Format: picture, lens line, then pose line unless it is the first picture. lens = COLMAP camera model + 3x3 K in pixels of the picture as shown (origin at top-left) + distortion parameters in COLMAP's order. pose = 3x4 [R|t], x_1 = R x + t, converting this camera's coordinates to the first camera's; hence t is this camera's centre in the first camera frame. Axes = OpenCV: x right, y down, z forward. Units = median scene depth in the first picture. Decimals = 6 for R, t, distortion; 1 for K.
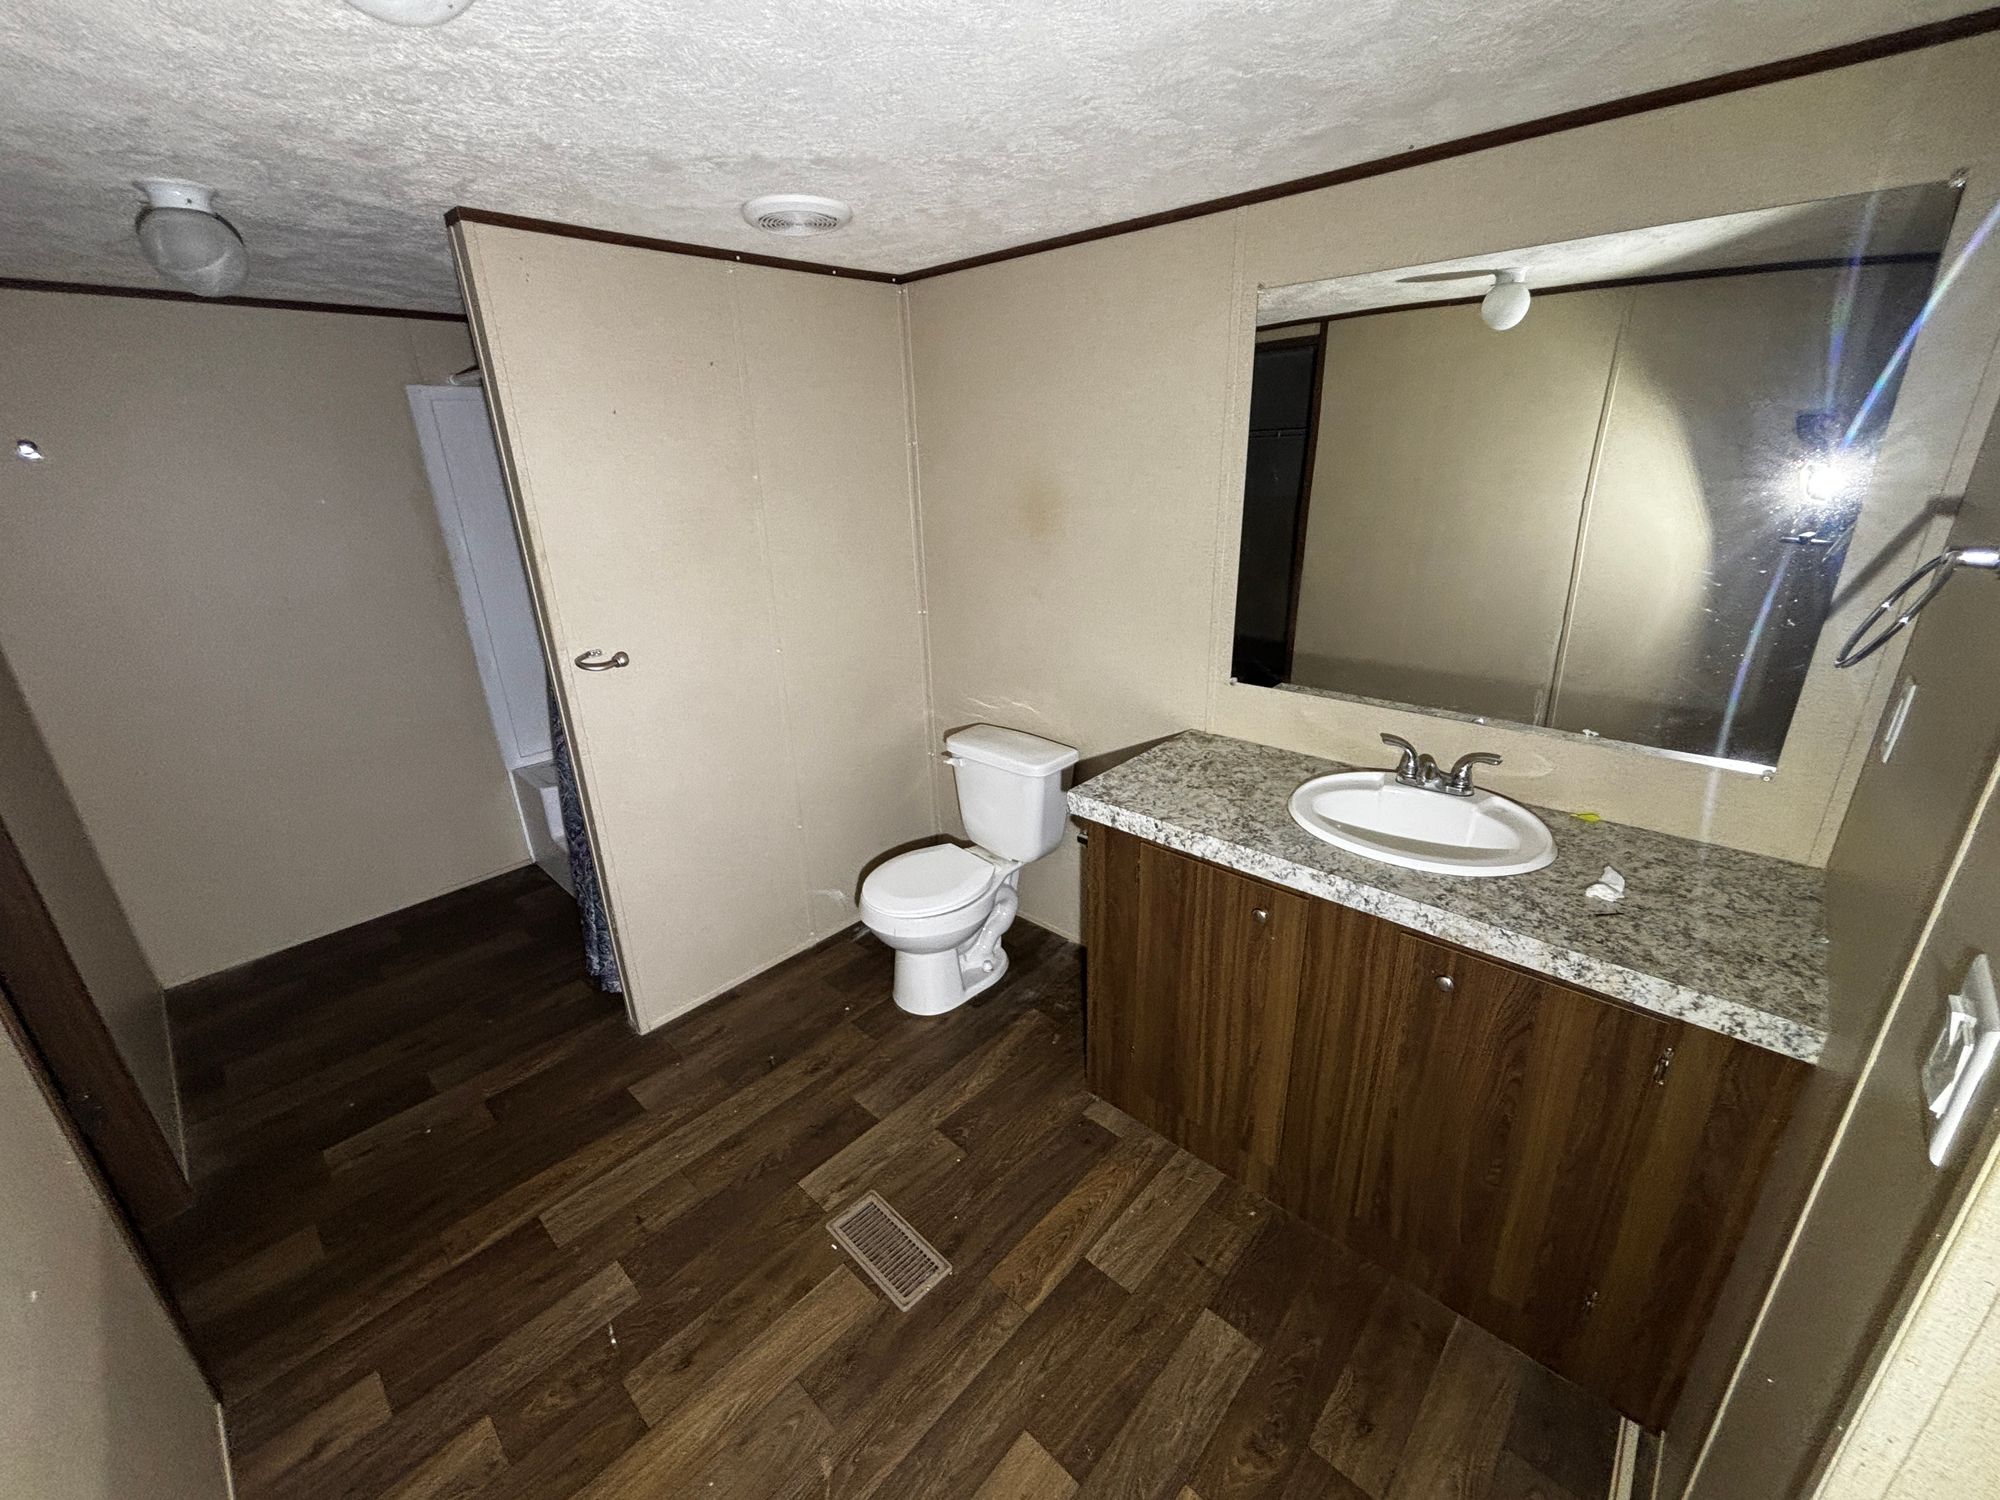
lens RADIAL K [[801.9, 0, 1005.0], [0, 801.9, 753.2], [0, 0, 1]] dist [-0.009903, 0.005628]
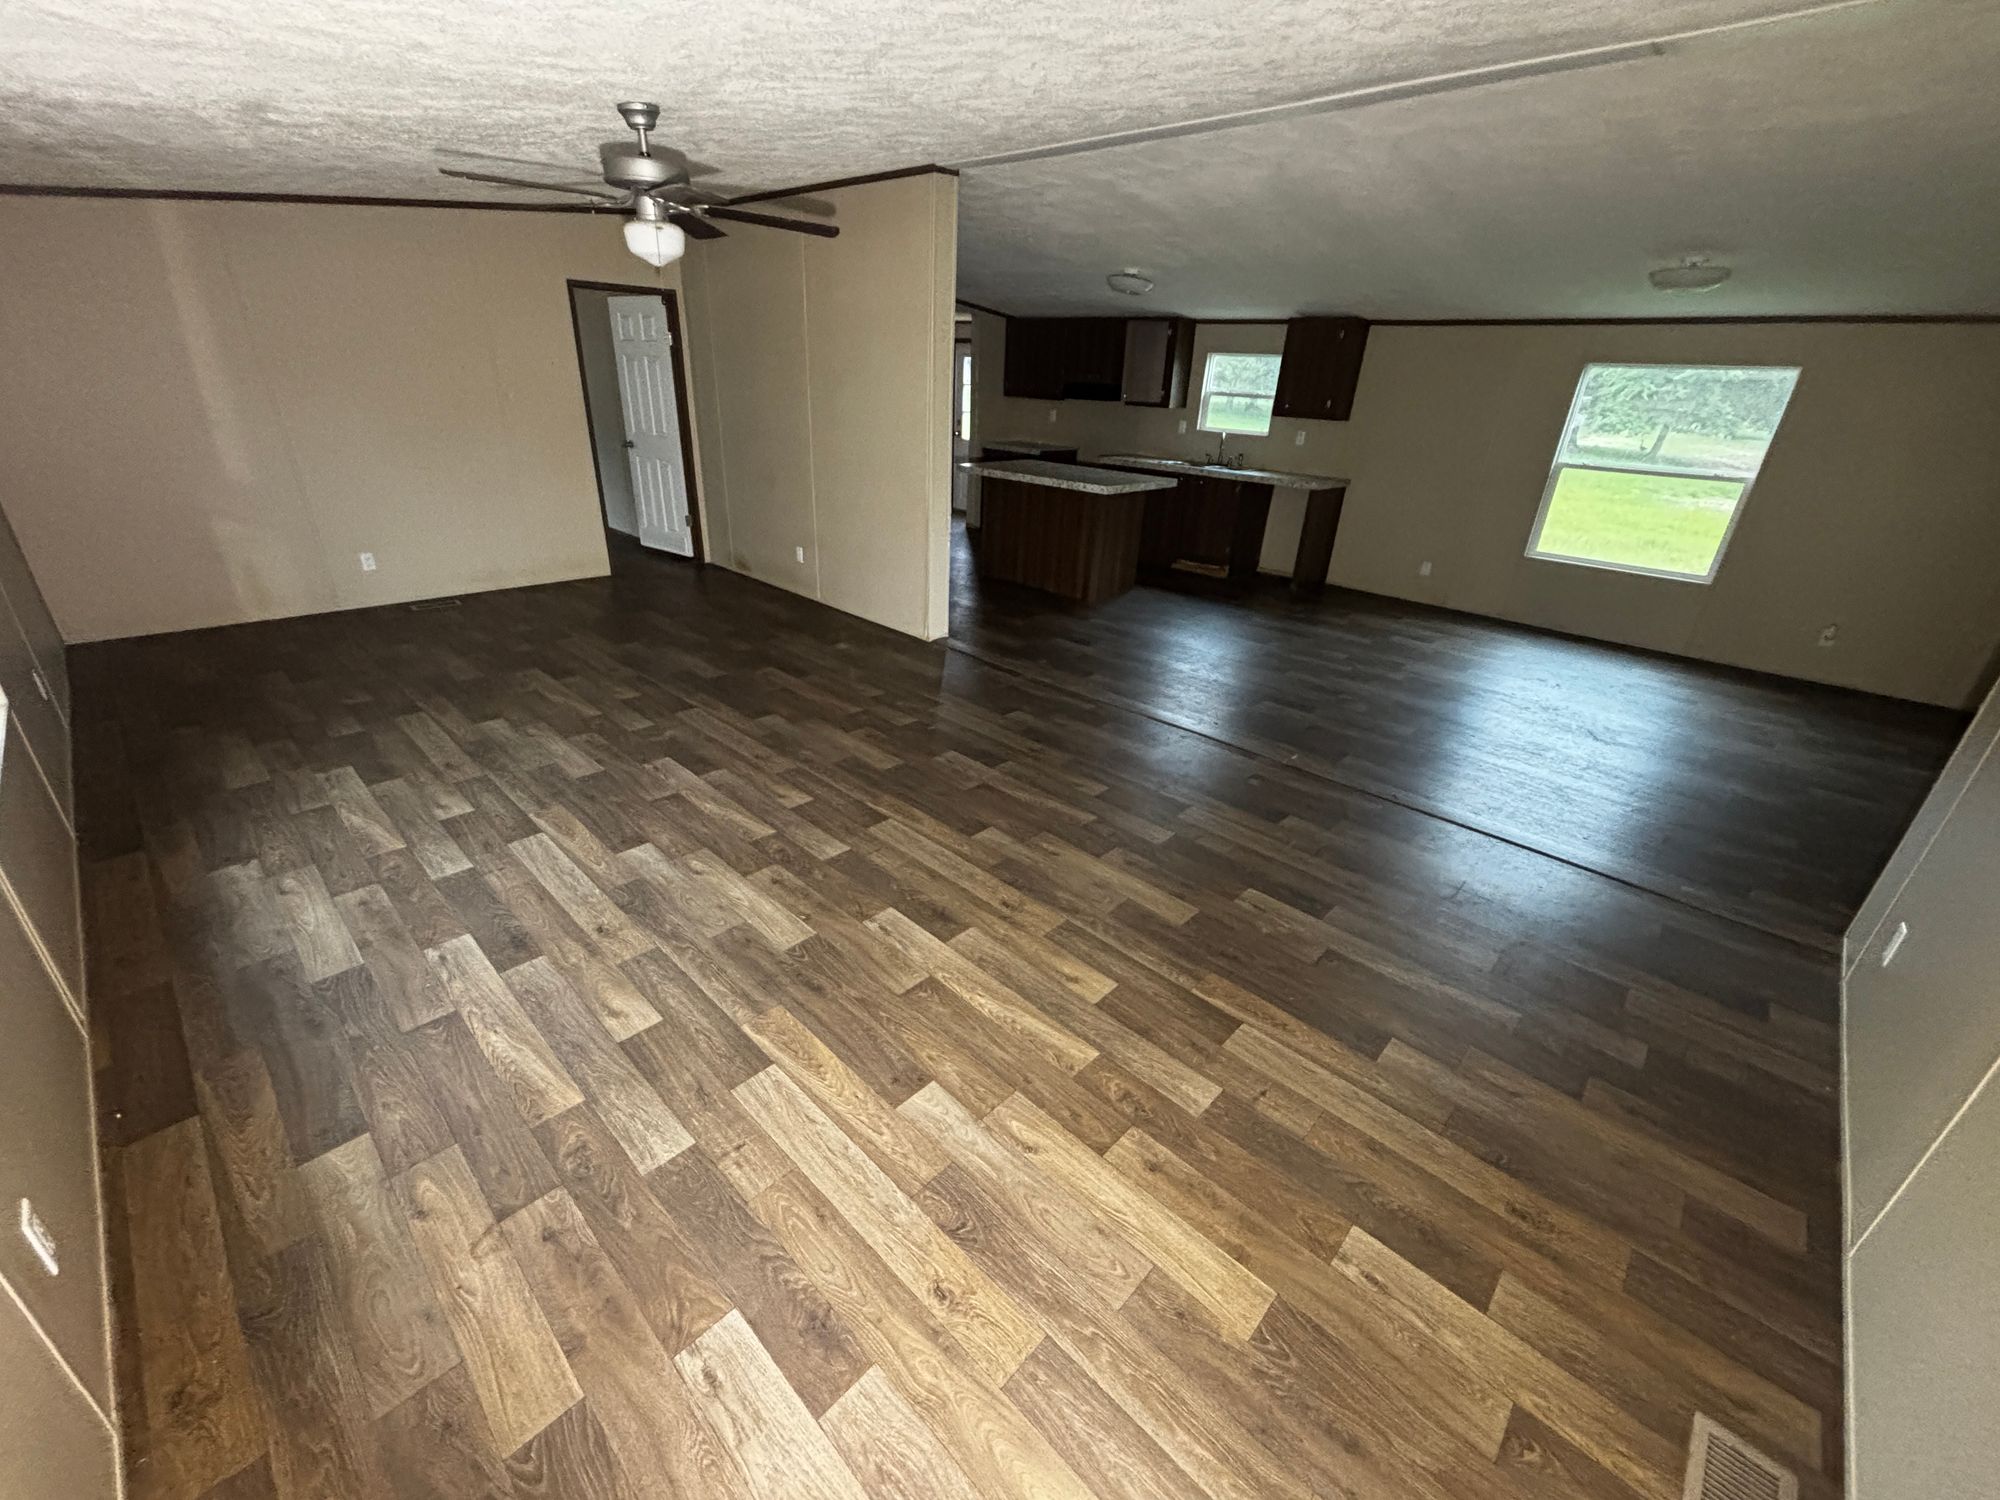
lens RADIAL K [[801.9, 0, 1008.3], [0, 801.9, 744.0], [0, 0, 1]] dist [-0.009903, 0.005628]
pose [[0.006984, 0.451971, -0.892005, 0.374931], [-0.399092, 0.819165, 0.411939, -0.152059], [0.916884, 0.353115, 0.186099, 0.369918]]
